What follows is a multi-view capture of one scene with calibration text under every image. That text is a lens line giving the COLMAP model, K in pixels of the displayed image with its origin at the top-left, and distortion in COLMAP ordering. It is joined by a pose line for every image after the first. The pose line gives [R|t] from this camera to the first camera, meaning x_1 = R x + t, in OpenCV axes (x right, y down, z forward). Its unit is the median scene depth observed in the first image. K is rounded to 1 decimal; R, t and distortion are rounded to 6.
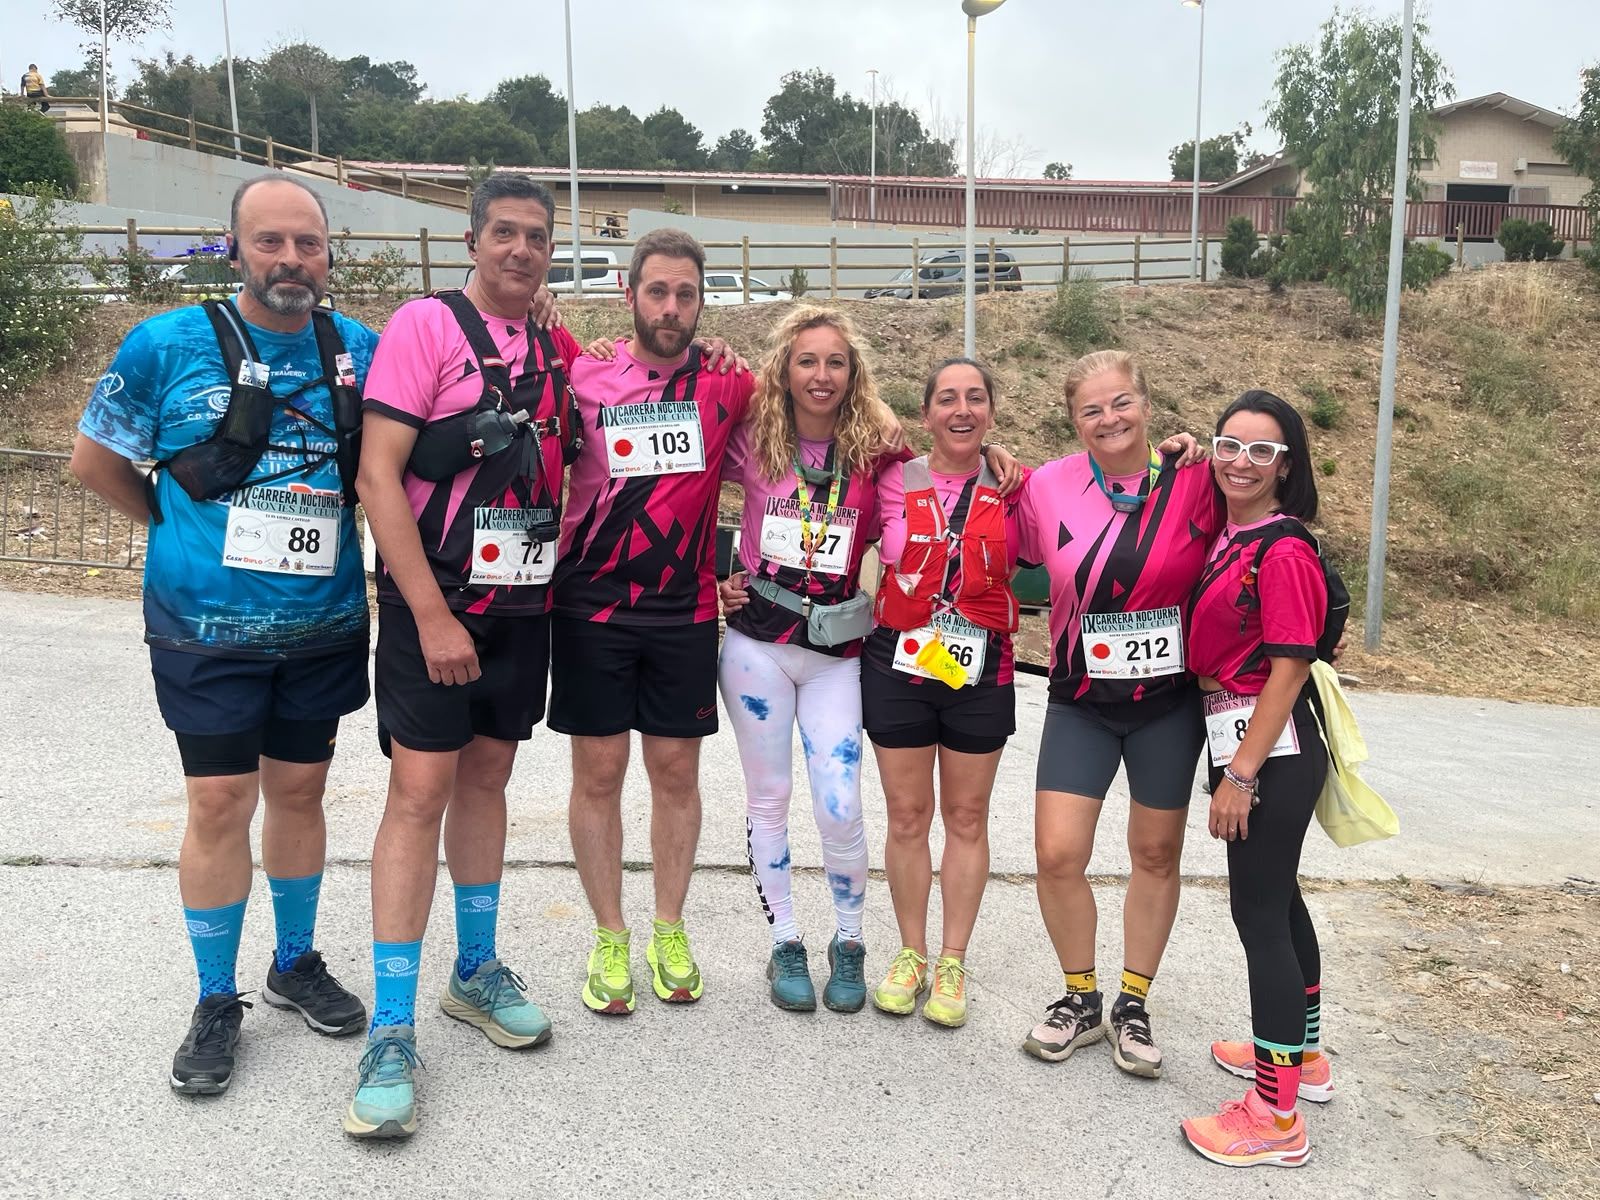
lens RADIAL K [[1197.6, 0, 816.2], [0, 1197.6, 606.6], [0, 0, 1]] dist [0.064766, -0.073726]
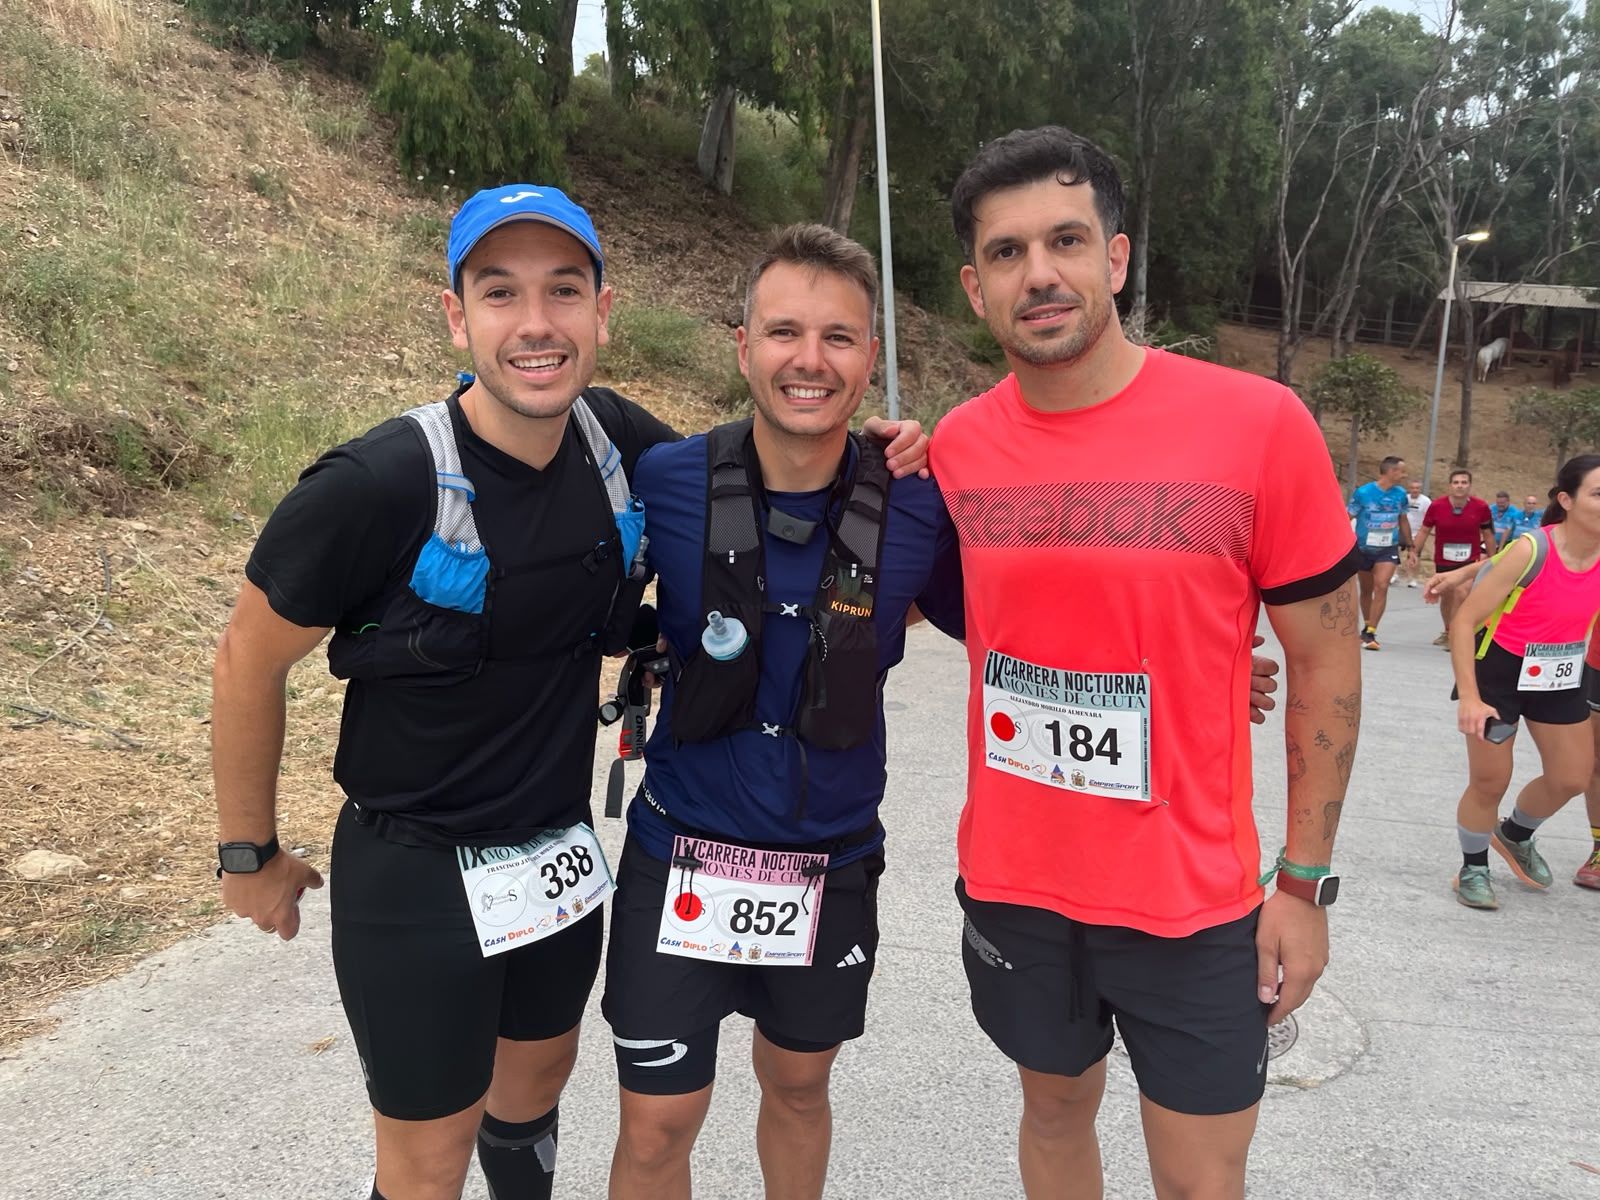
lens RADIAL K [[1199.0, 0, 787.4], [0, 1199.0, 610.6], [0, 0, 1]] dist [0.058072, -0.083624]
pose [[0.521555, -0.205100, 0.828199, 0.205110], [0.111036, 0.978739, 0.172455, -0.016583], [-0.845962, 0.002015, 0.533240, 0.395345]]
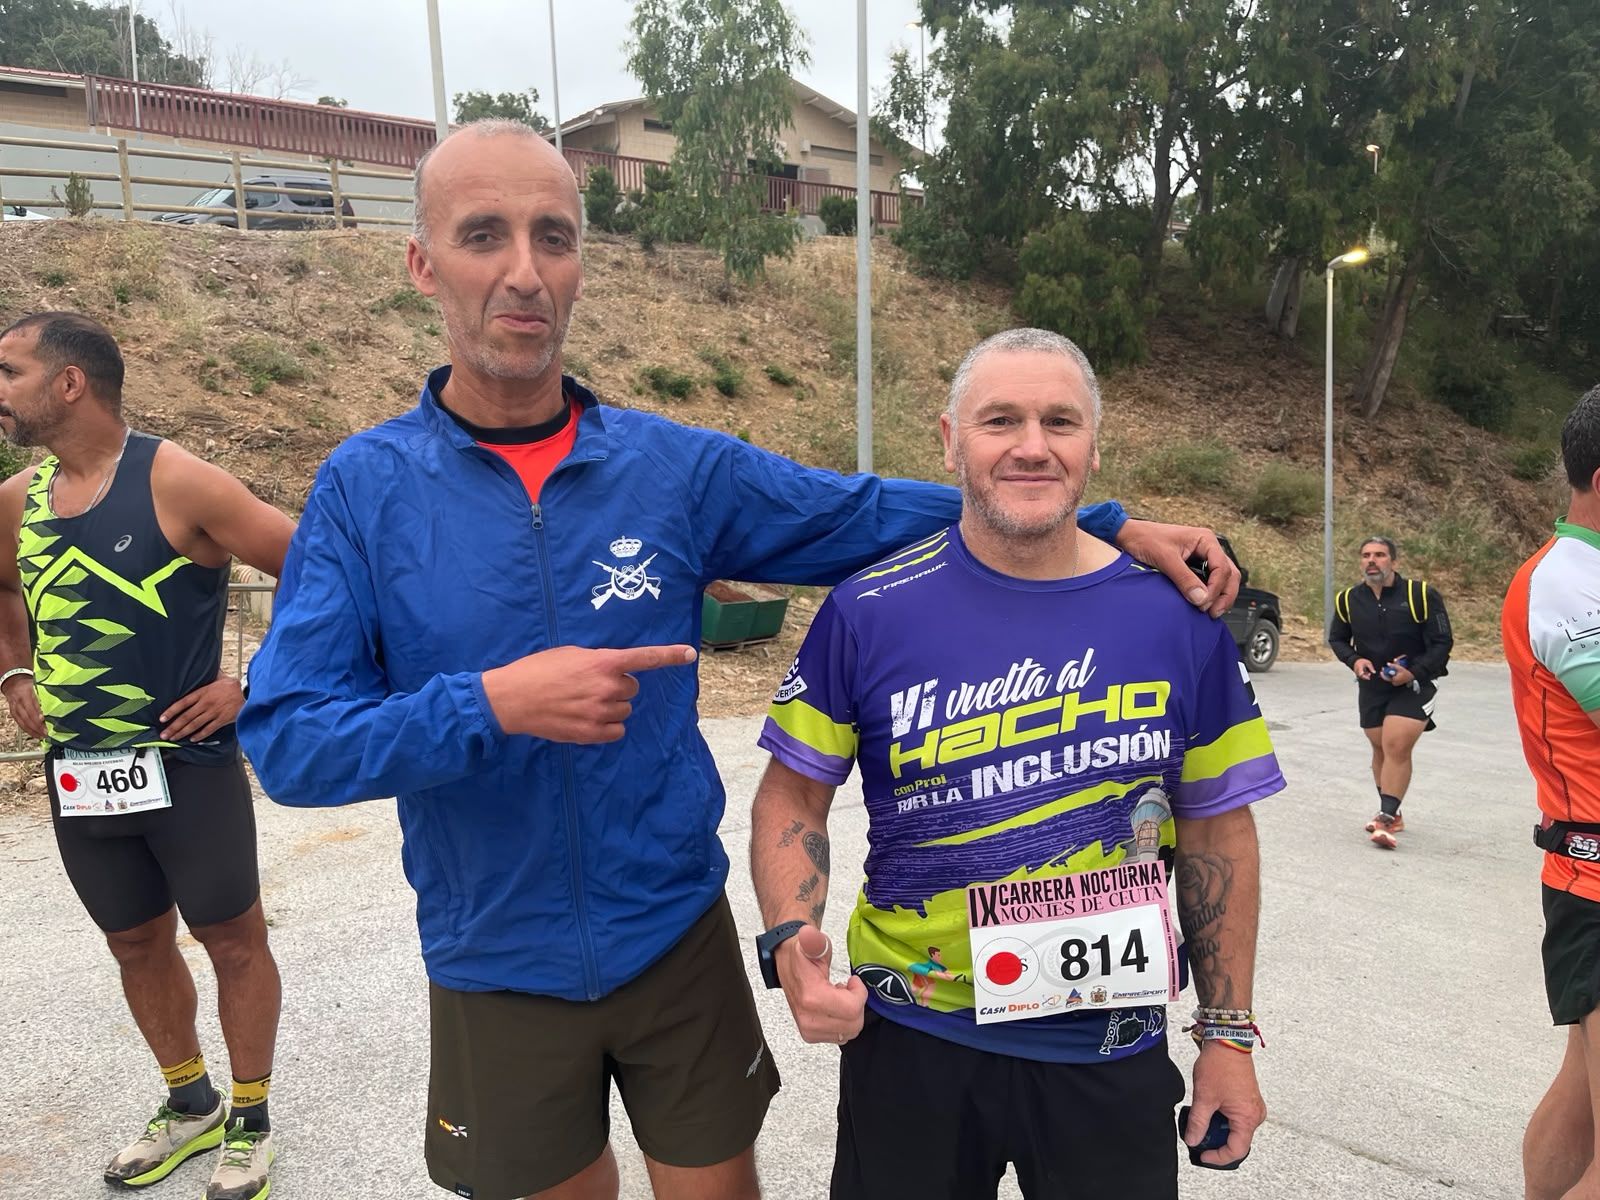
lens RADIAL K [[1199.0, 0, 787.4], [0, 1199.0, 610.6], [0, 0, 1]] dist [0.058072, -0.083624]
pose [[0.854944, -0.096506, 0.509664, -0.041383], [0.077336, 0.995274, 0.058730, -0.027180], [-0.512923, -0.010795, 0.858367, 0.136748]]
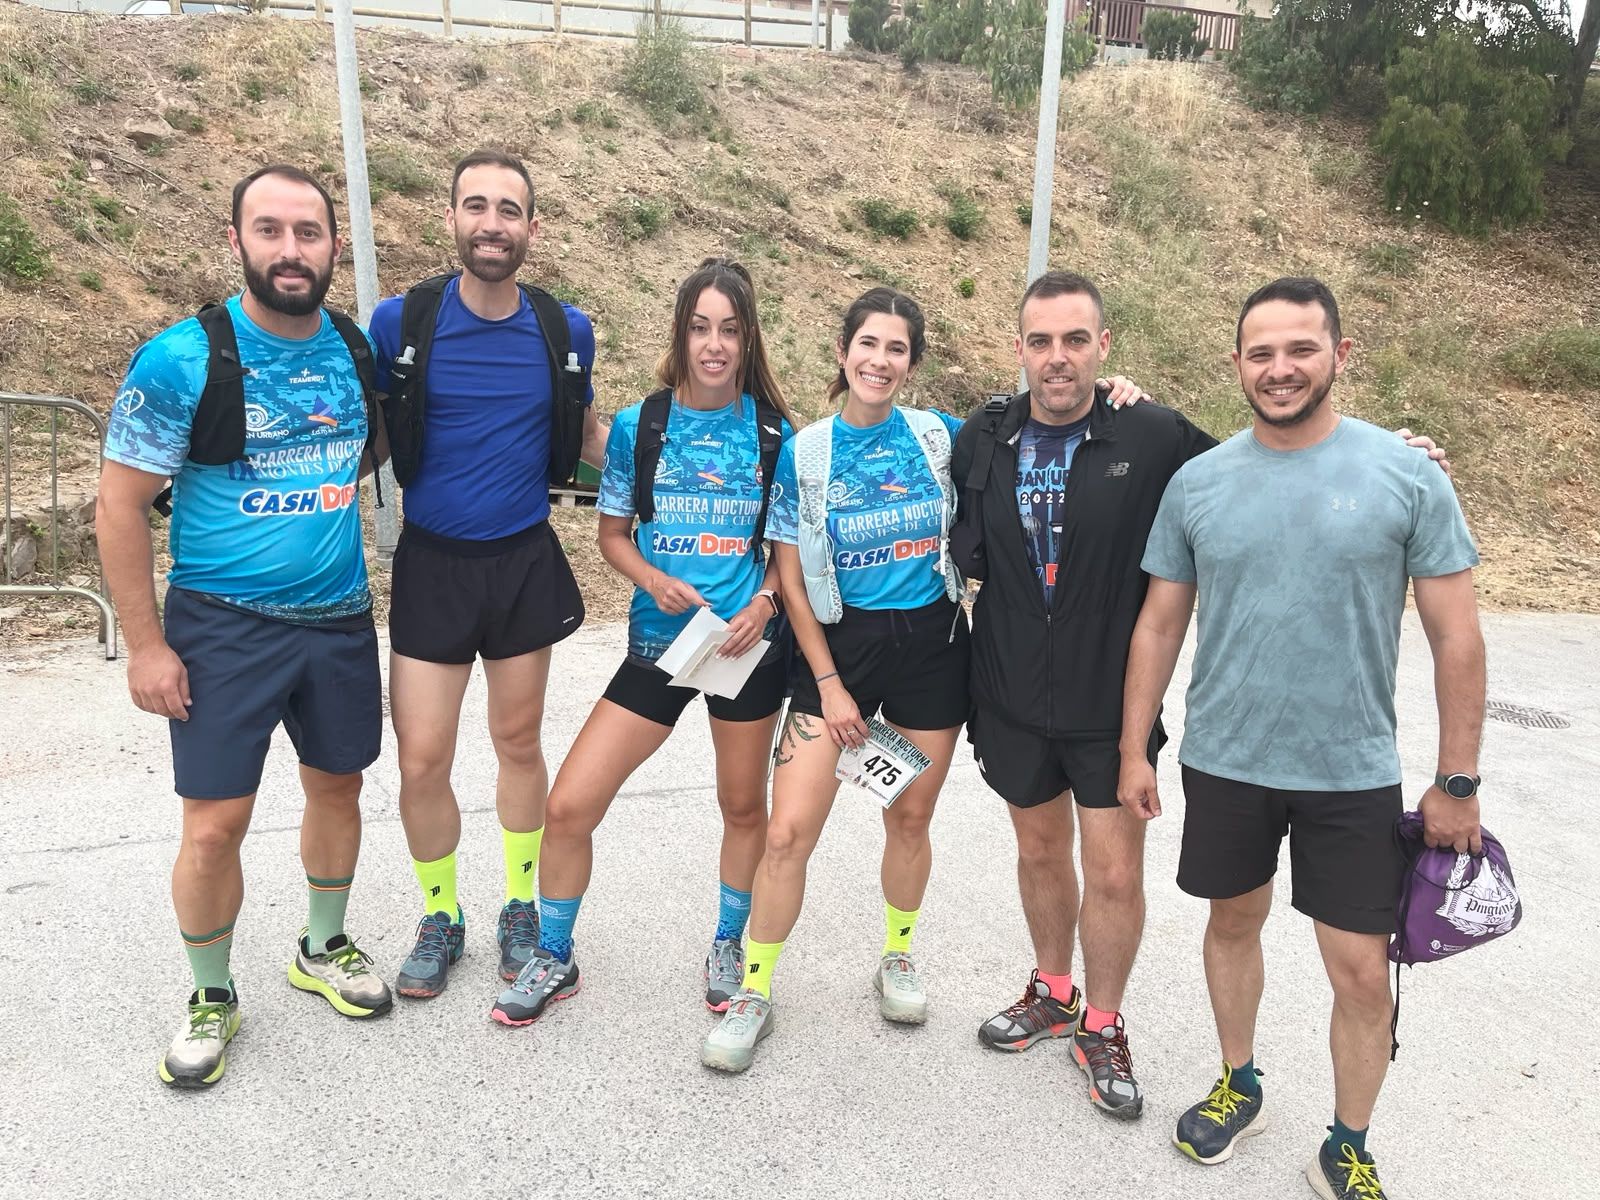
lens RADIAL K [[1201.9, 0, 808.5], [0, 1201.9, 603.8], [0, 0, 1]] dist [0.044642, -0.051672]
pose [[0.963051, -0.047976, 0.265010, 0.081889], [0.010323, 0.989858, 0.141683, -0.017514], [-0.269120, -0.133713, 0.953779, 0.193165]]
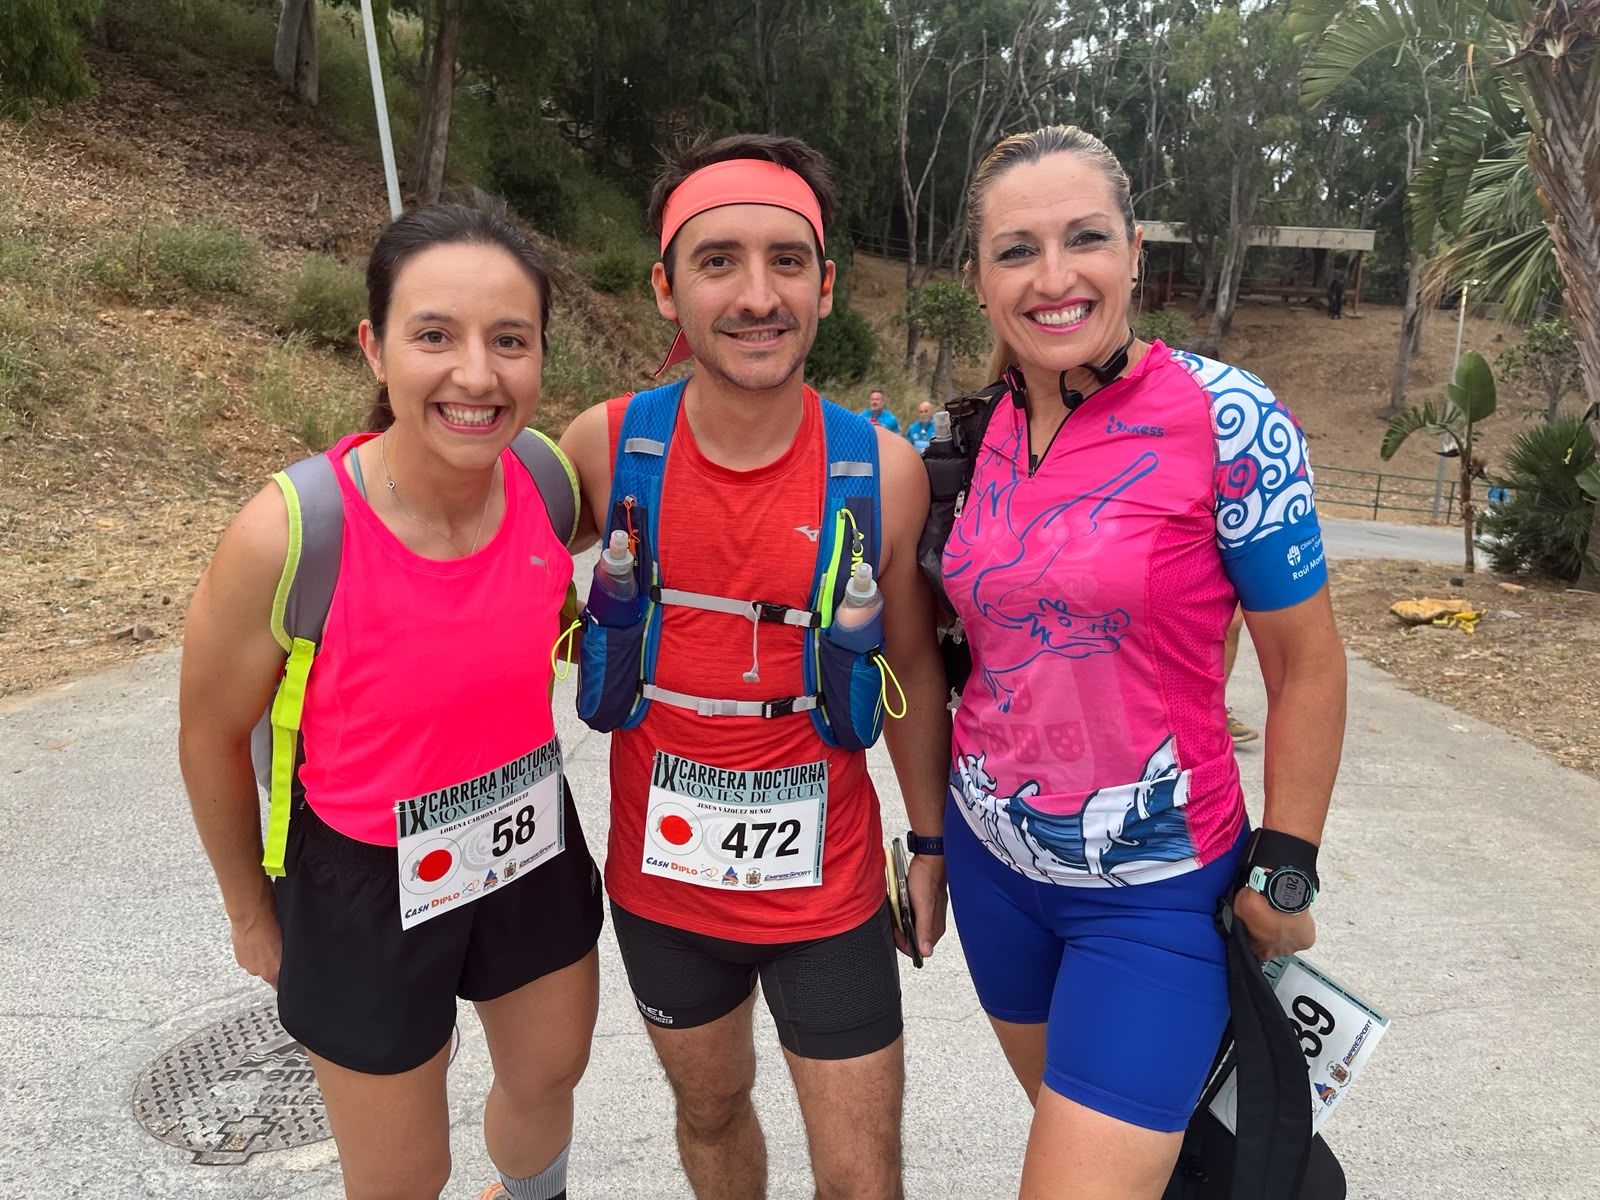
lens RADIAL K [[1199.0, 0, 787.4], [0, 1199.0, 610.6], [0, 0, 1]] dist [0.058072, -0.083624]
pose [[0.289296, -0.275010, 0.916885, 0.253663], [0.117385, 0.960805, 0.251146, -0.005982], [-0.950015, 0.034972, 0.310239, 0.355298]]
